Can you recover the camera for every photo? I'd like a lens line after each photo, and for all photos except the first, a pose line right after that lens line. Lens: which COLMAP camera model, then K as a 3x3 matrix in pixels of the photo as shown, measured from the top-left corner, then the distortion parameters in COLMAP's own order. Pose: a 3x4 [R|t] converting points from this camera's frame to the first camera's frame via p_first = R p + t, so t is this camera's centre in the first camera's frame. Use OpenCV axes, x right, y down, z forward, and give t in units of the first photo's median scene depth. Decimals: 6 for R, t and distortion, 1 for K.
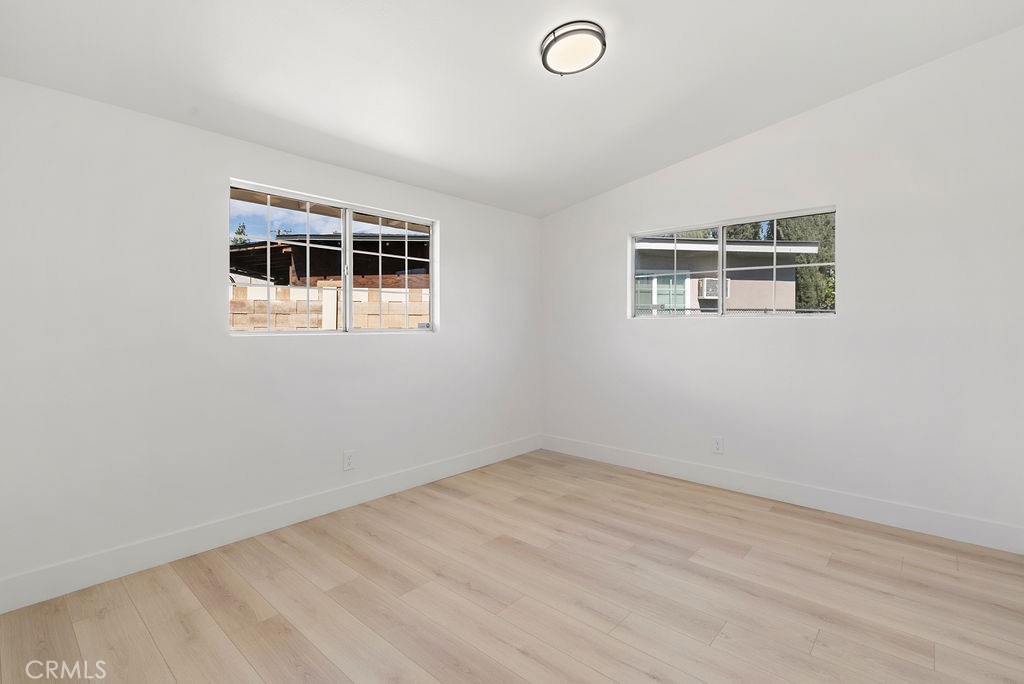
lens RADIAL K [[470.5, 0, 513.3], [0, 470.5, 339.5], [0, 0, 1]] dist [-0.002014, 0.001063]
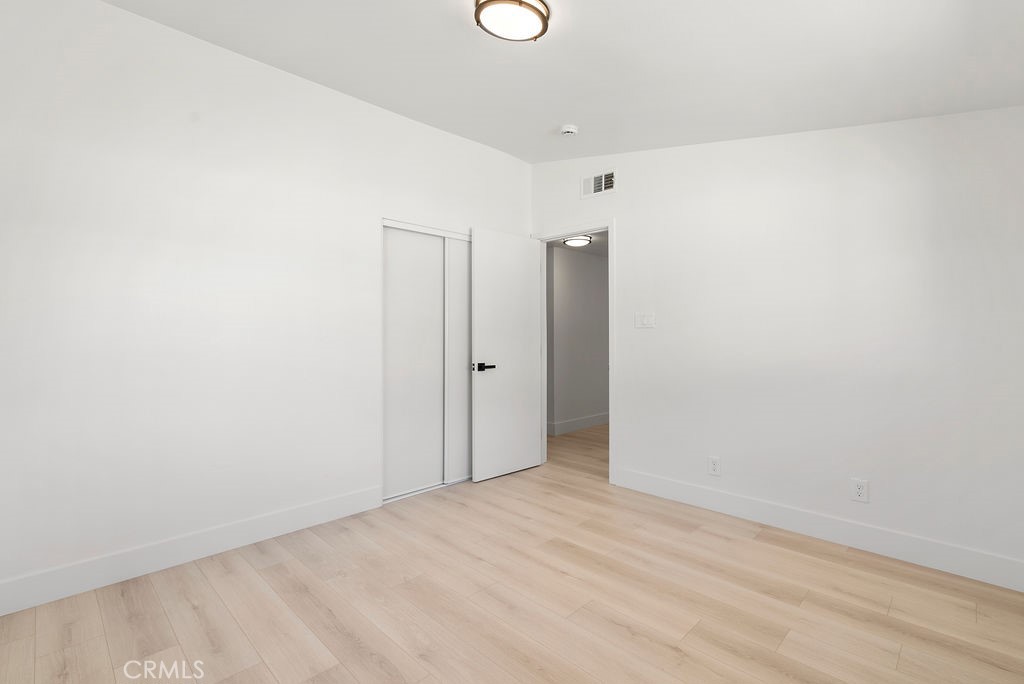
lens RADIAL K [[470.5, 0, 512.9], [0, 470.5, 340.4], [0, 0, 1]] dist [-0.002014, 0.001063]
pose [[-0.998835, 0.000598, 0.048259, 0.085609], [0.002256, 0.999409, 0.034313, -0.048893], [-0.048210, 0.034382, -0.998245, 1.942408]]
